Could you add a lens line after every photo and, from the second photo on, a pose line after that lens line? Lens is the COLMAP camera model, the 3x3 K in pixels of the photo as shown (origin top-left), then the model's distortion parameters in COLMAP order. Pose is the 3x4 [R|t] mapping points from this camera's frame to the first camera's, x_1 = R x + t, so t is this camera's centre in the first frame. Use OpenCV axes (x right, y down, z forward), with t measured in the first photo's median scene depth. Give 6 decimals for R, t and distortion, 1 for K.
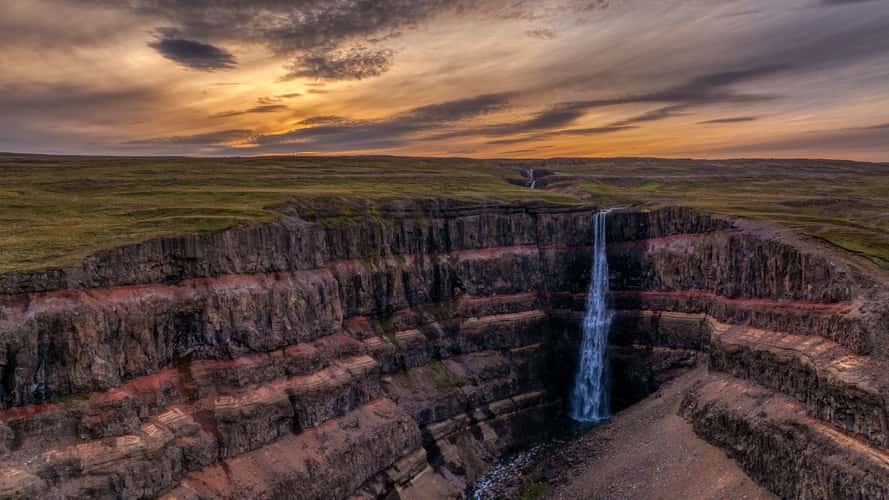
lens RADIAL K [[666.9, 0, 441.6], [0, 666.9, 248.3], [0, 0, 1]] dist [0.000392, -0.000191]
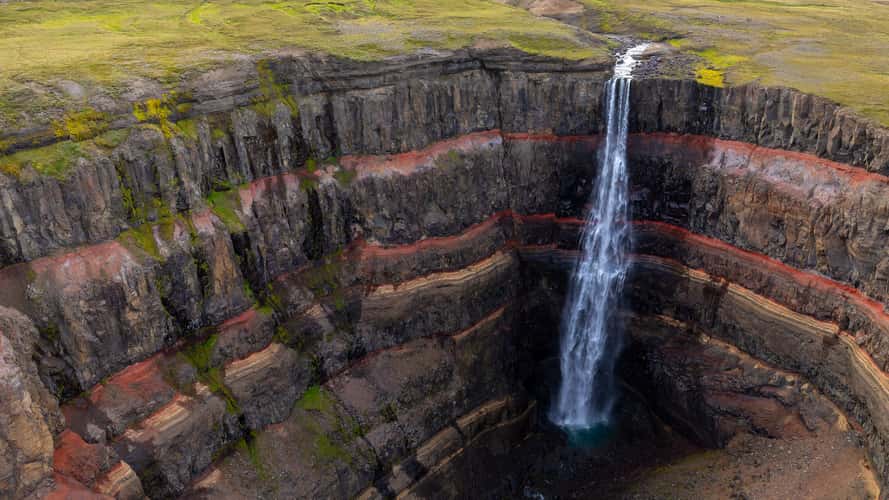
lens RADIAL K [[666.9, 0, 441.6], [0, 666.9, 248.3], [0, 0, 1]] dist [0.000392, -0.000191]
pose [[0.995187, -0.039239, 0.089797, 0.044491], [0.005472, 0.937158, 0.348863, -0.114984], [-0.097843, -0.346692, 0.932862, 0.488853]]
